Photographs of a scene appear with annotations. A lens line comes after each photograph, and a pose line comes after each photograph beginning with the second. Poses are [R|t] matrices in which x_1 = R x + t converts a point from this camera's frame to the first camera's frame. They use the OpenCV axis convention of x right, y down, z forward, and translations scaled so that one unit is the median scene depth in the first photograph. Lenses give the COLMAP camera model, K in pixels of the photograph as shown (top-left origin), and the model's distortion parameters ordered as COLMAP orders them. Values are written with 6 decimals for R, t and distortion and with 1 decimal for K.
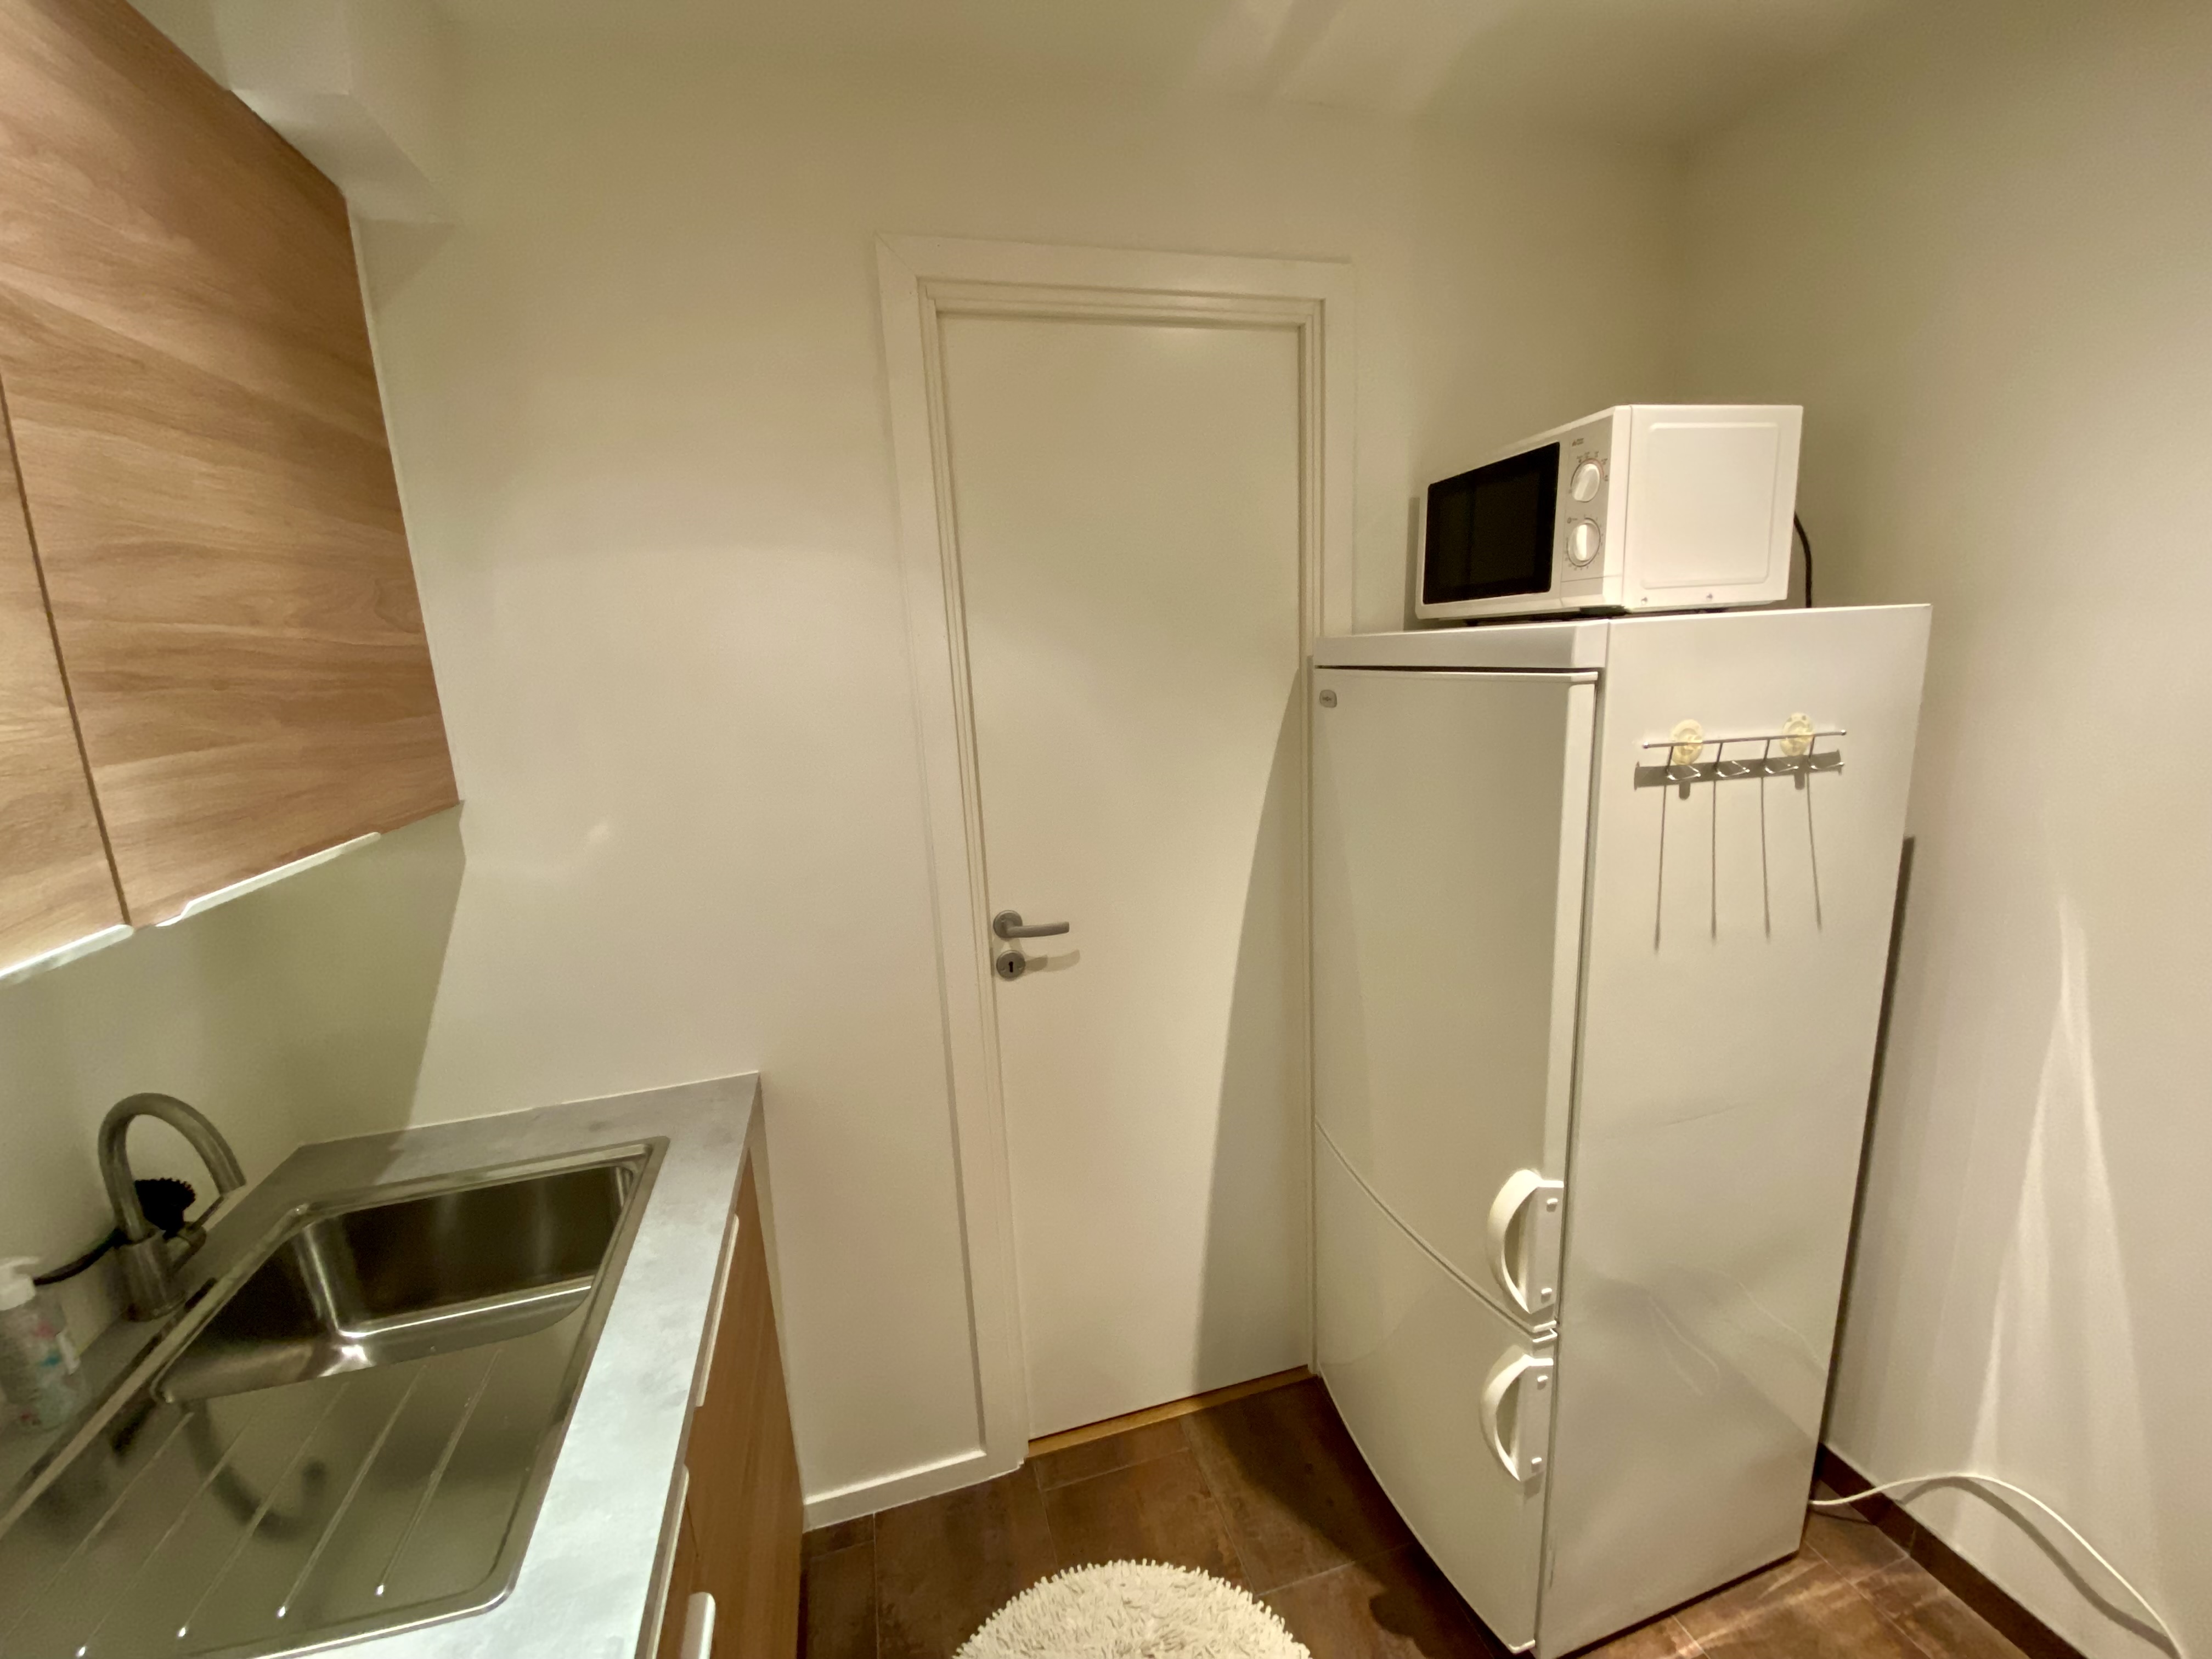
lens RADIAL K [[900.3, 0, 1101.2], [0, 900.3, 820.3], [0, 0, 1]] dist [-0.023935, -0.001586]
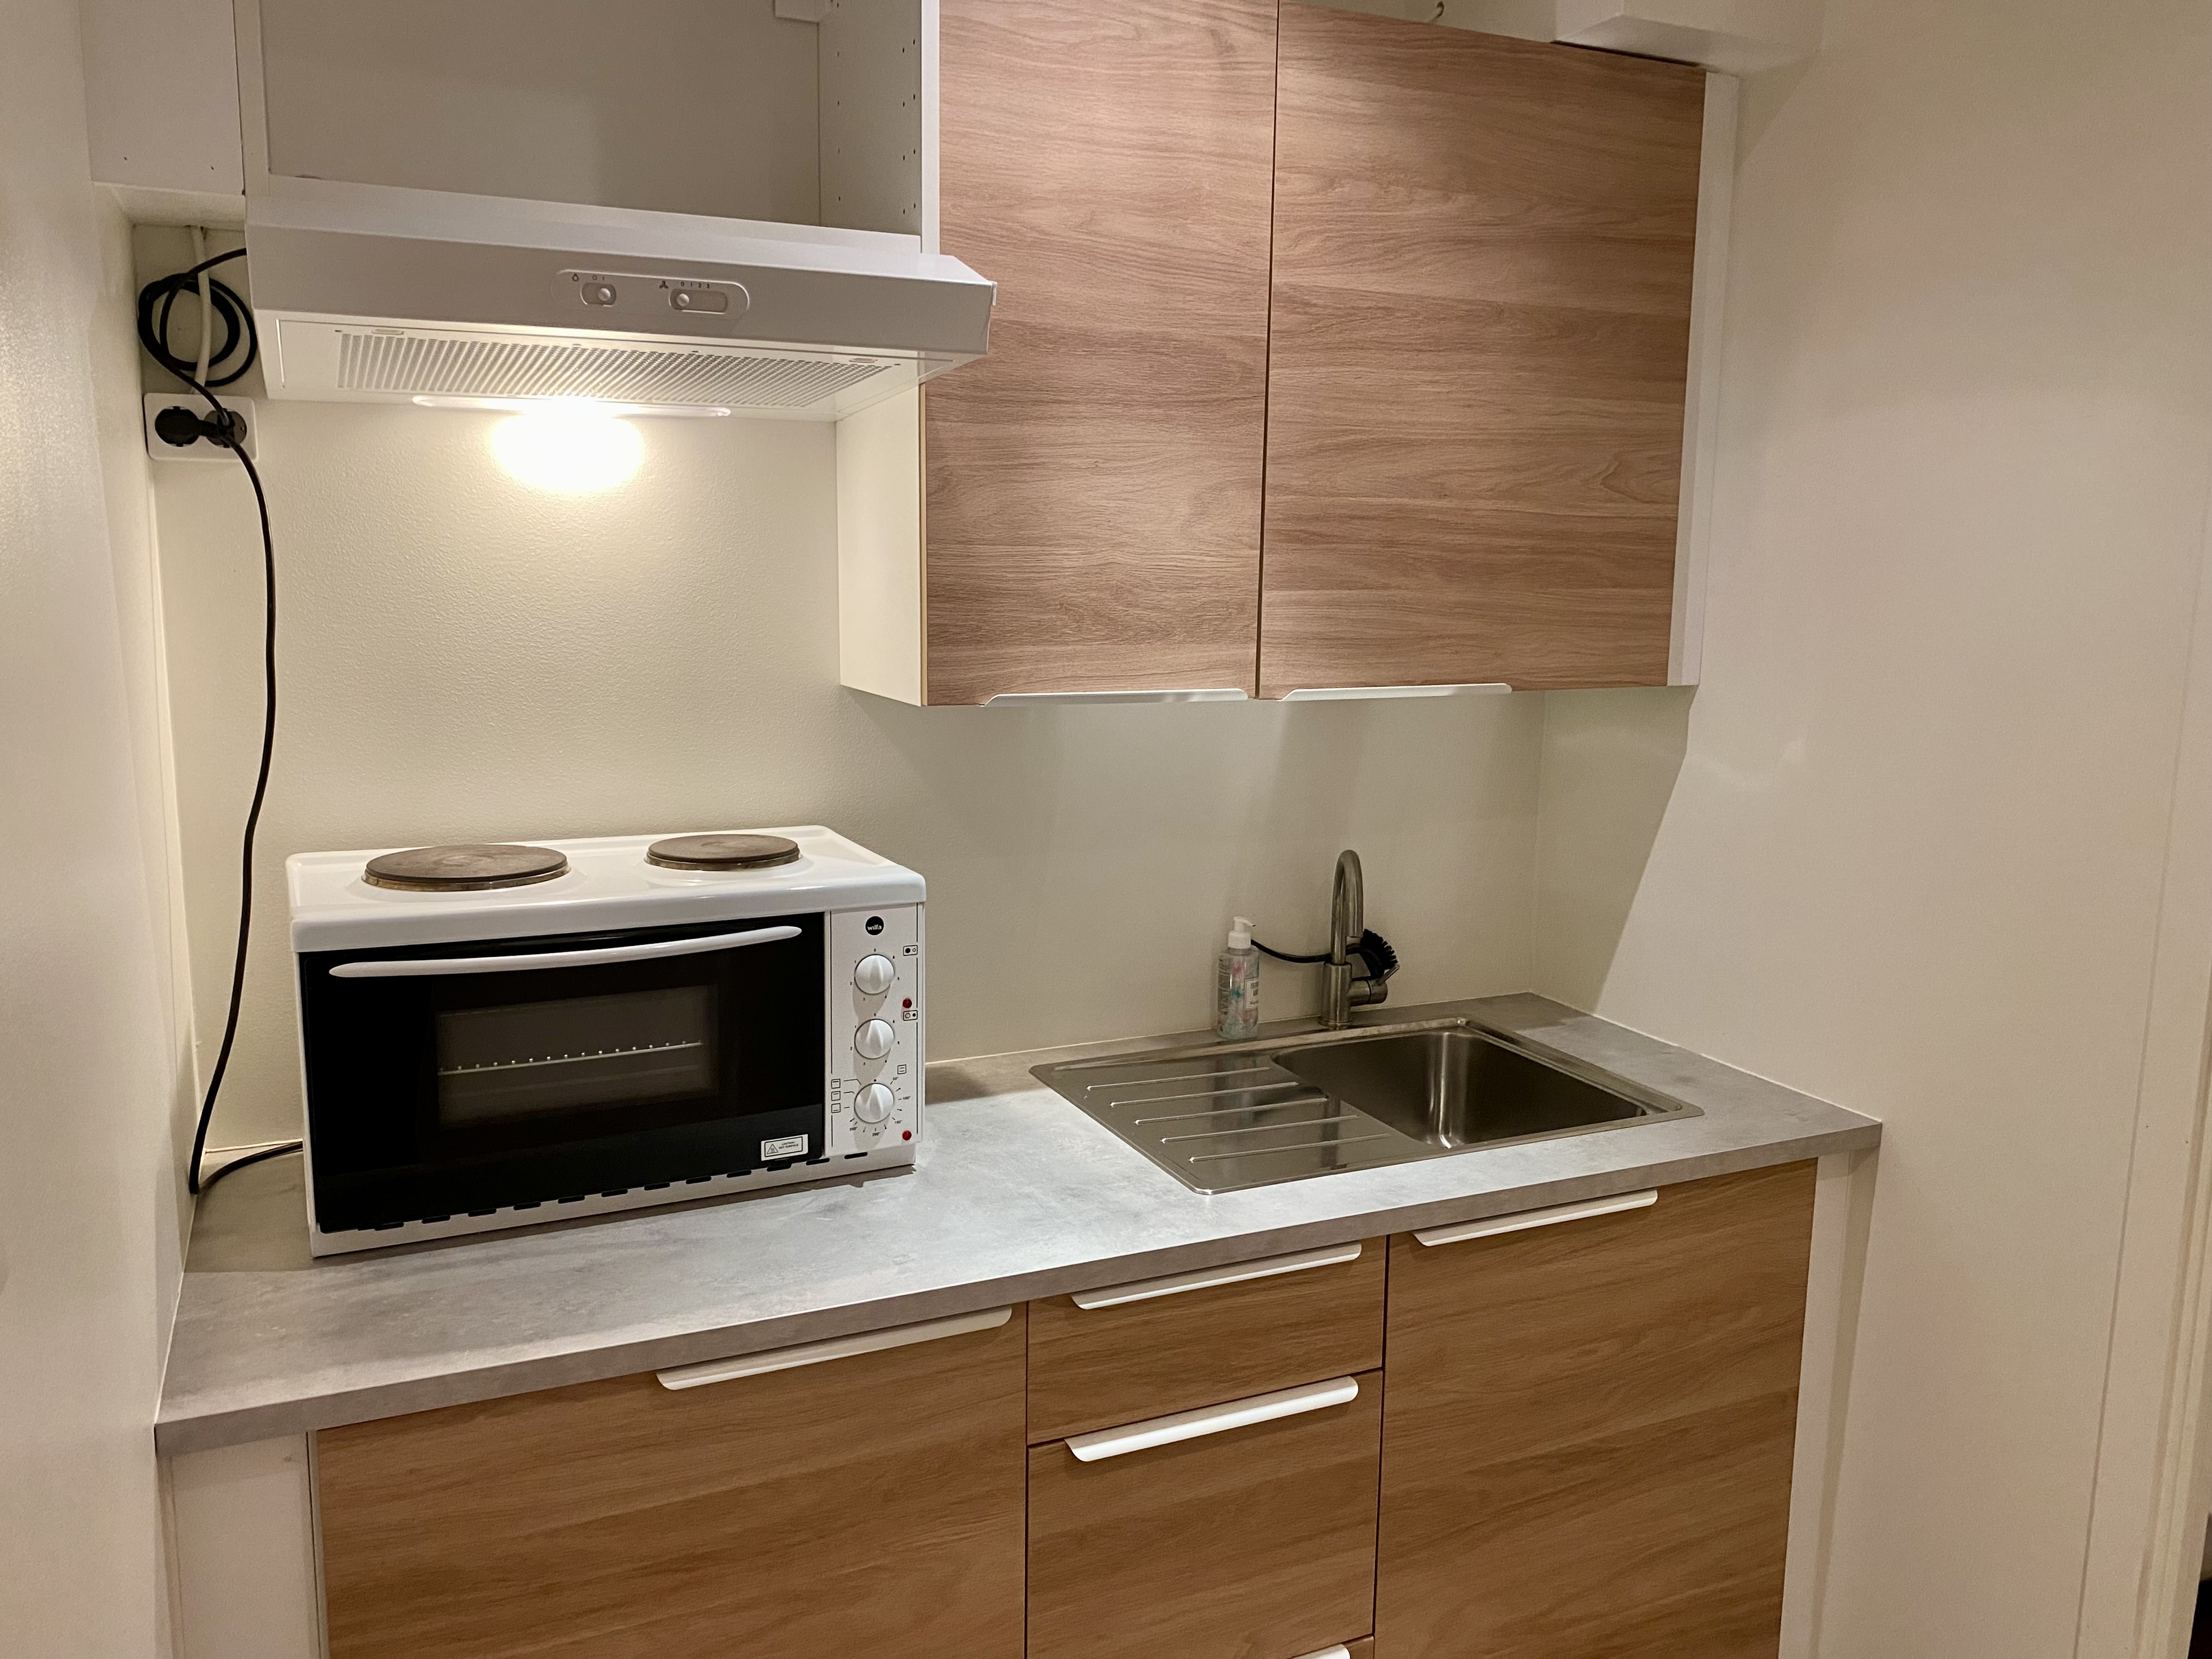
lens RADIAL K [[1684.1, 0, 1106.4], [0, 1684.1, 831.3], [0, 0, 1]] dist [-0.010947, -0.007165]
pose [[0.144645, 0.207313, -0.967522, 1.454088], [-0.208116, 0.962307, 0.175082, -0.091546], [0.967350, 0.176033, 0.182338, 0.200239]]
